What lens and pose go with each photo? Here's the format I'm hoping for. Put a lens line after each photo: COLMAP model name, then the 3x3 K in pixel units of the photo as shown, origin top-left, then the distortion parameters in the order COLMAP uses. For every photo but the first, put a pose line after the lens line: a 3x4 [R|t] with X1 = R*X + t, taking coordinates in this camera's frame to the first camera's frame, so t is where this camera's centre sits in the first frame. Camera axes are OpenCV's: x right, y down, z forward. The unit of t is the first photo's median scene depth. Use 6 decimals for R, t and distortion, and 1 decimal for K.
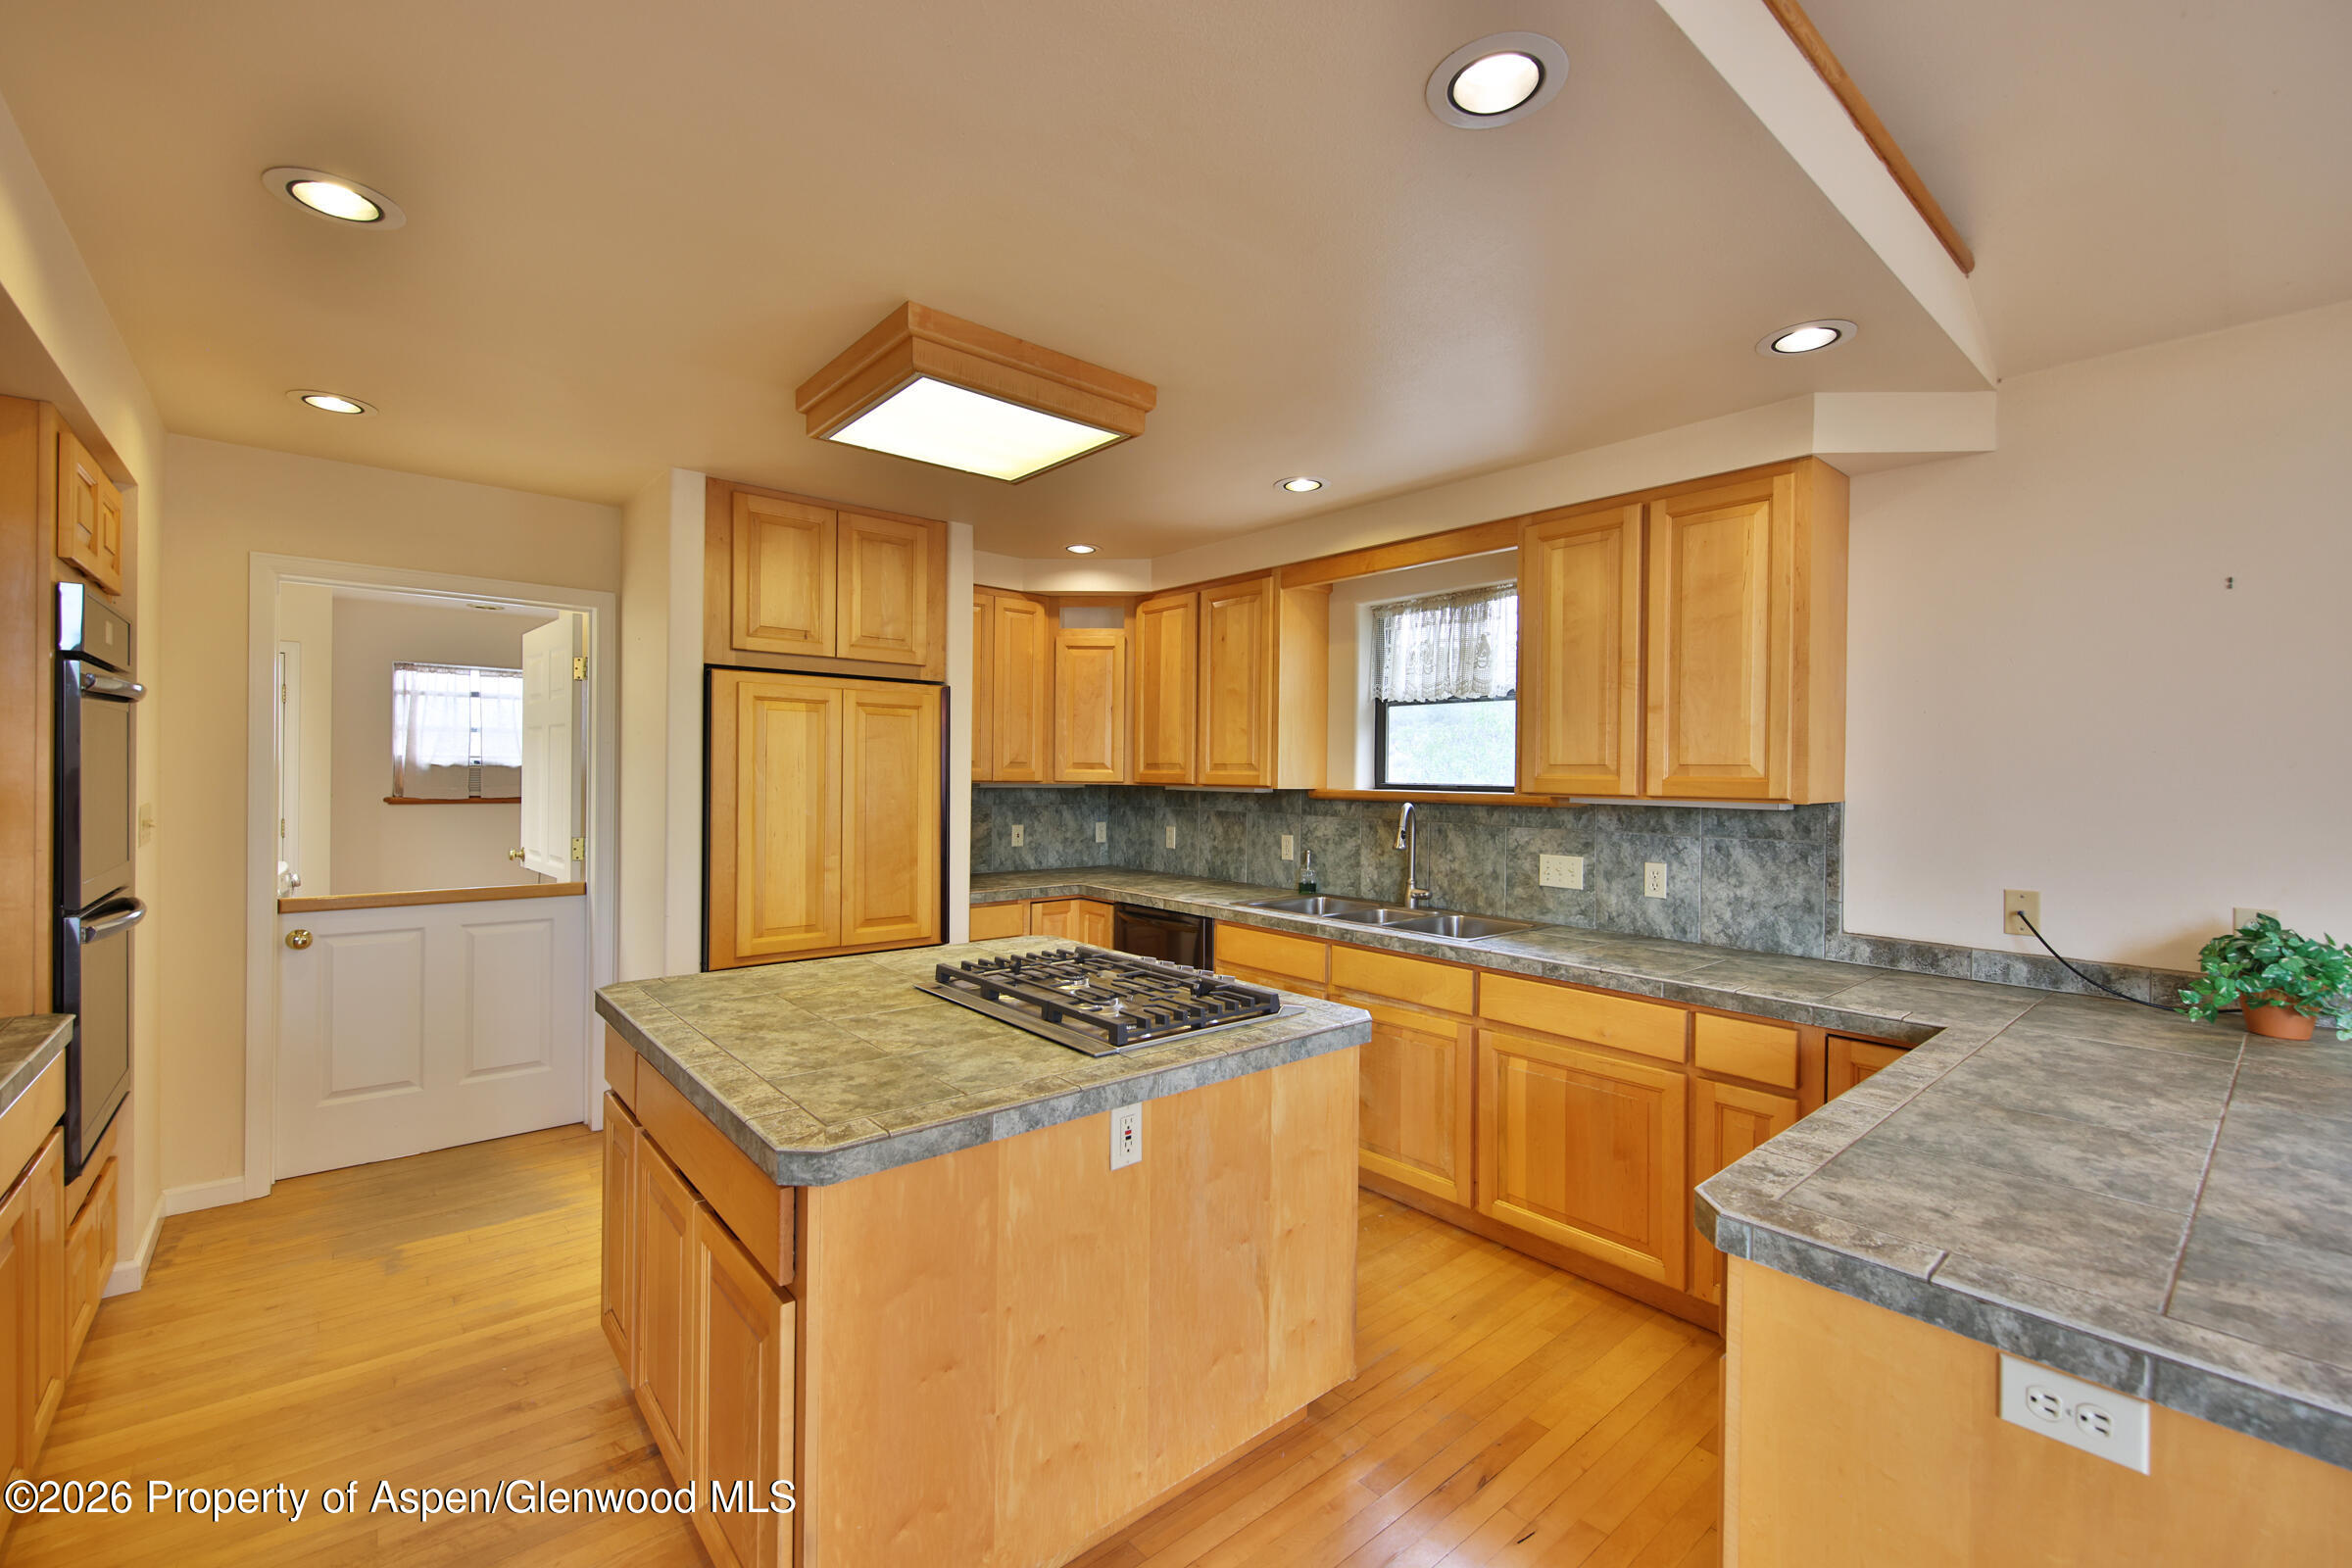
lens RADIAL K [[985.4, 0, 1182.9], [0, 985.4, 778.7], [0, 0, 1]] dist [0.013404, -0.006252]
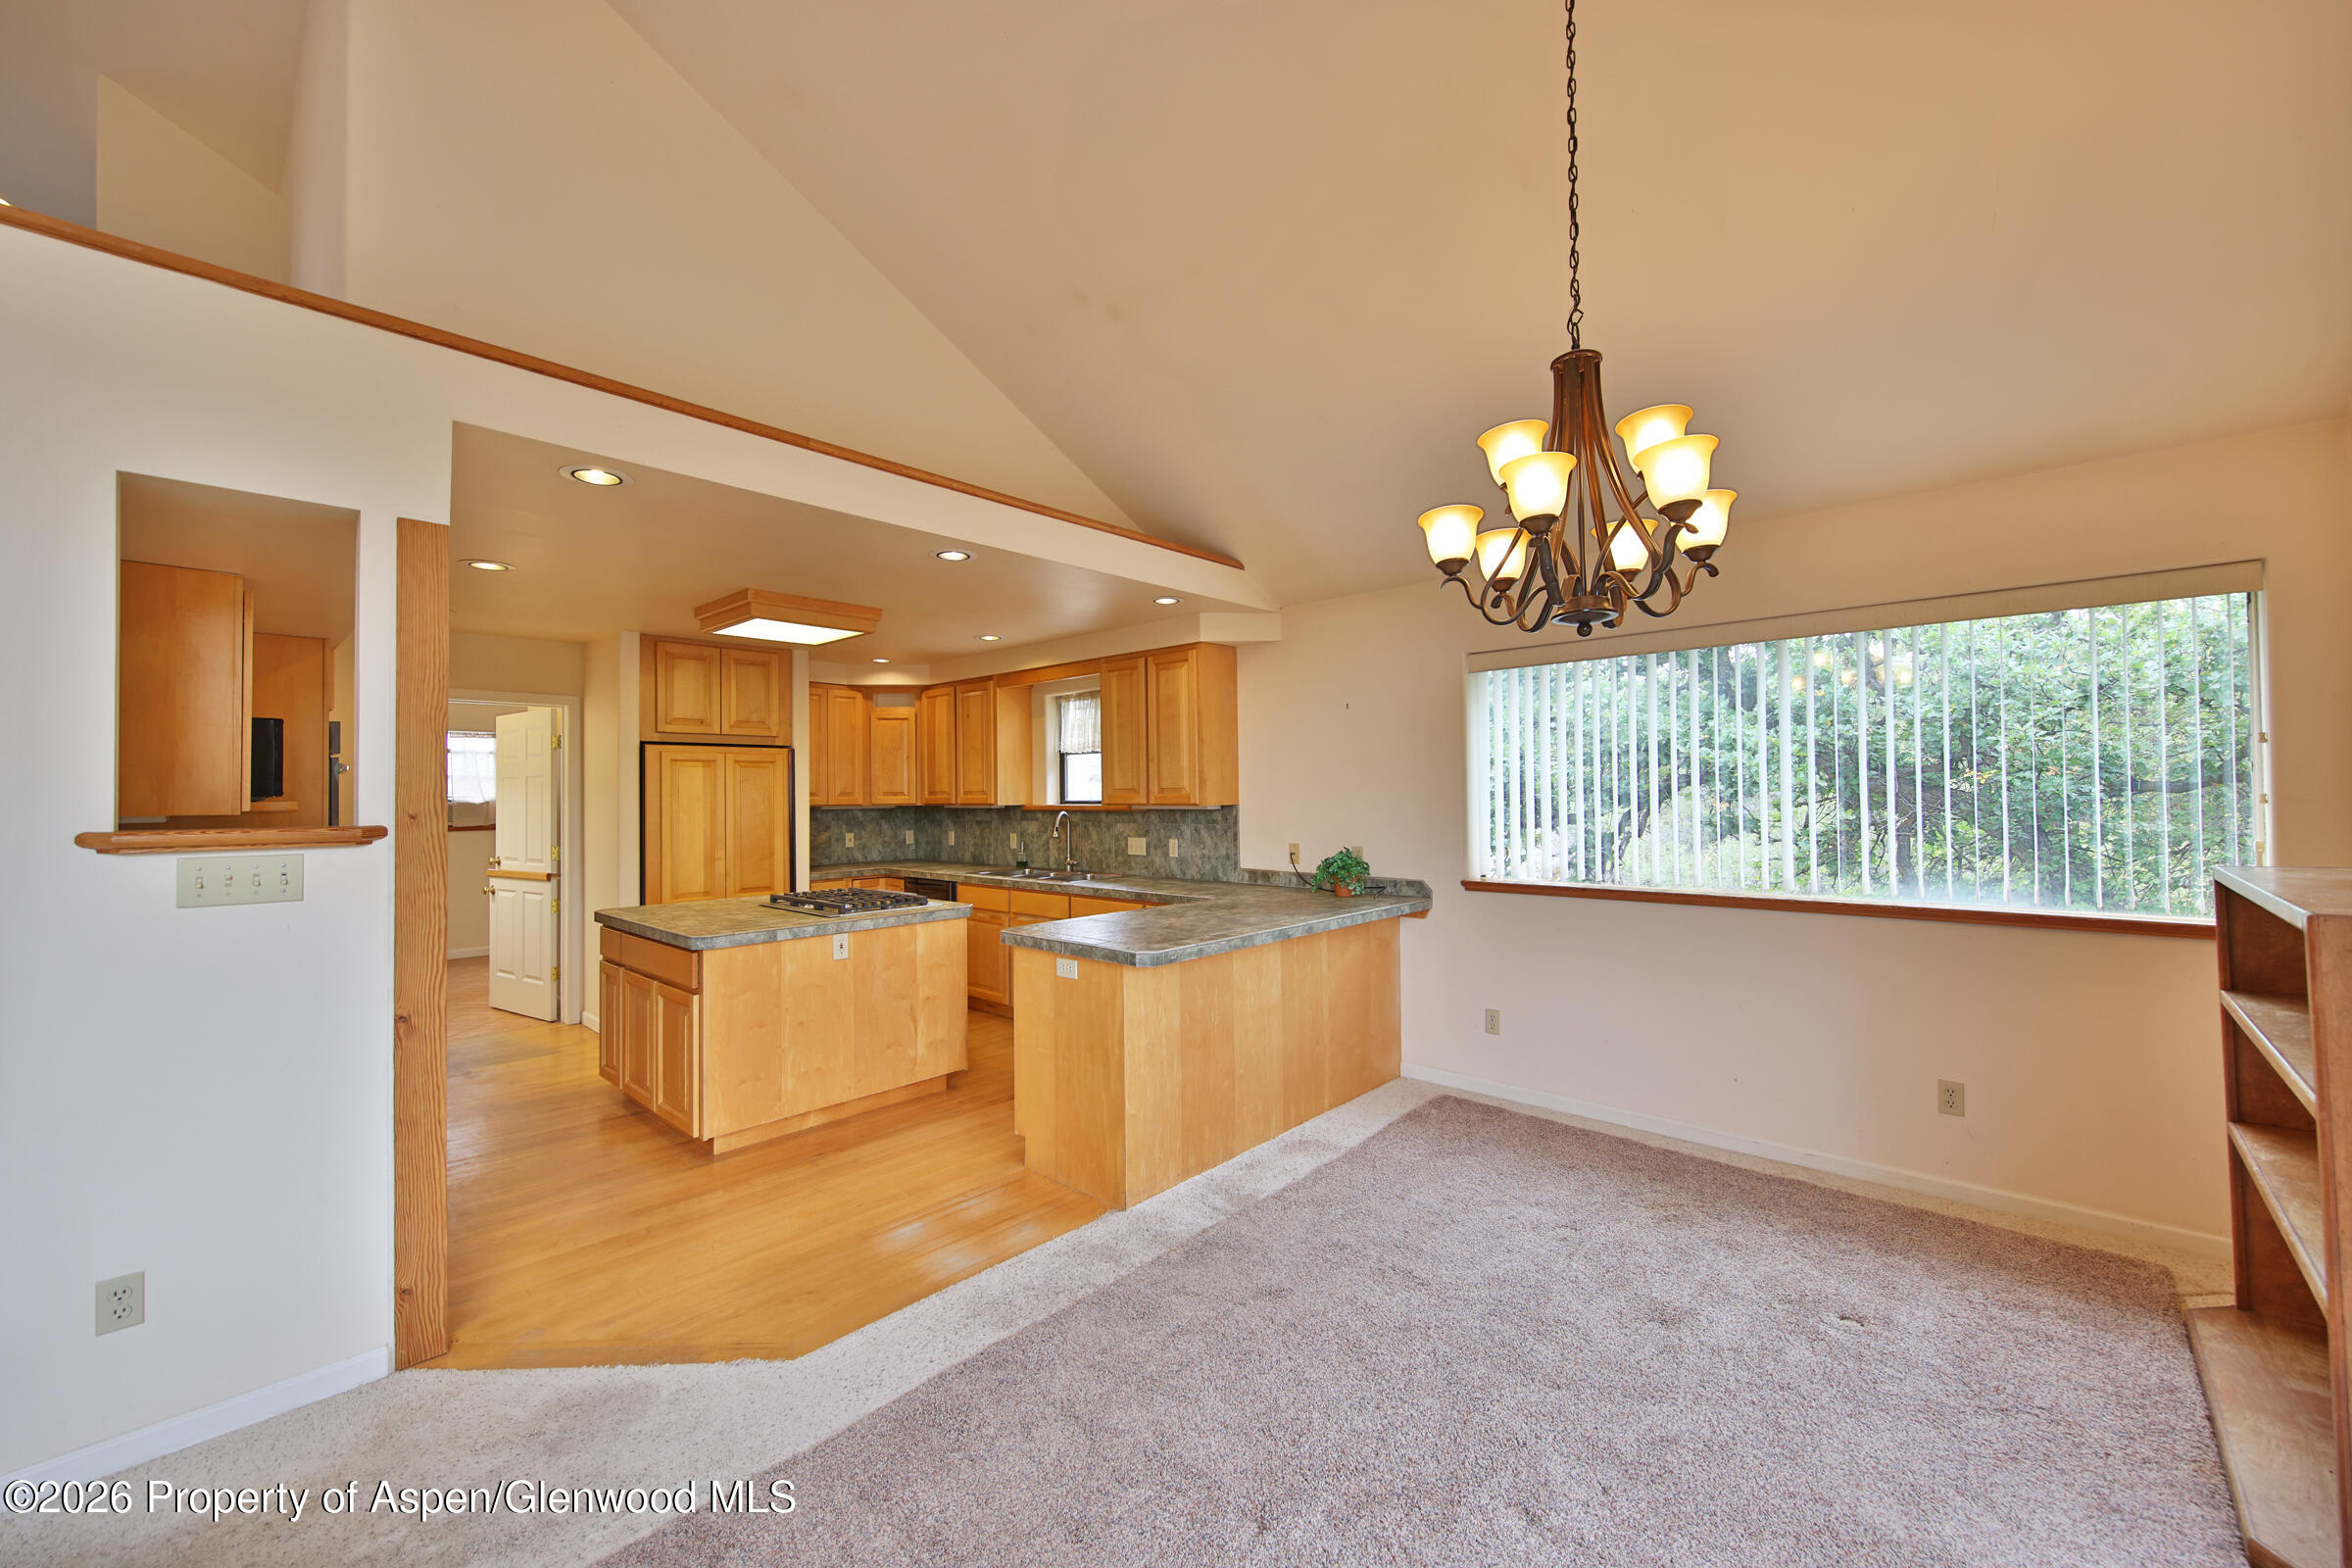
lens RADIAL K [[908.3, 0, 1183.3], [0, 908.3, 780.6], [0, 0, 1]] dist [0.014392, -0.007750]
pose [[0.993064, -0.021464, 0.115603, 0.323891], [0.023740, 0.999550, -0.018342, 0.005320], [-0.115157, 0.020959, 0.993126, -0.819778]]
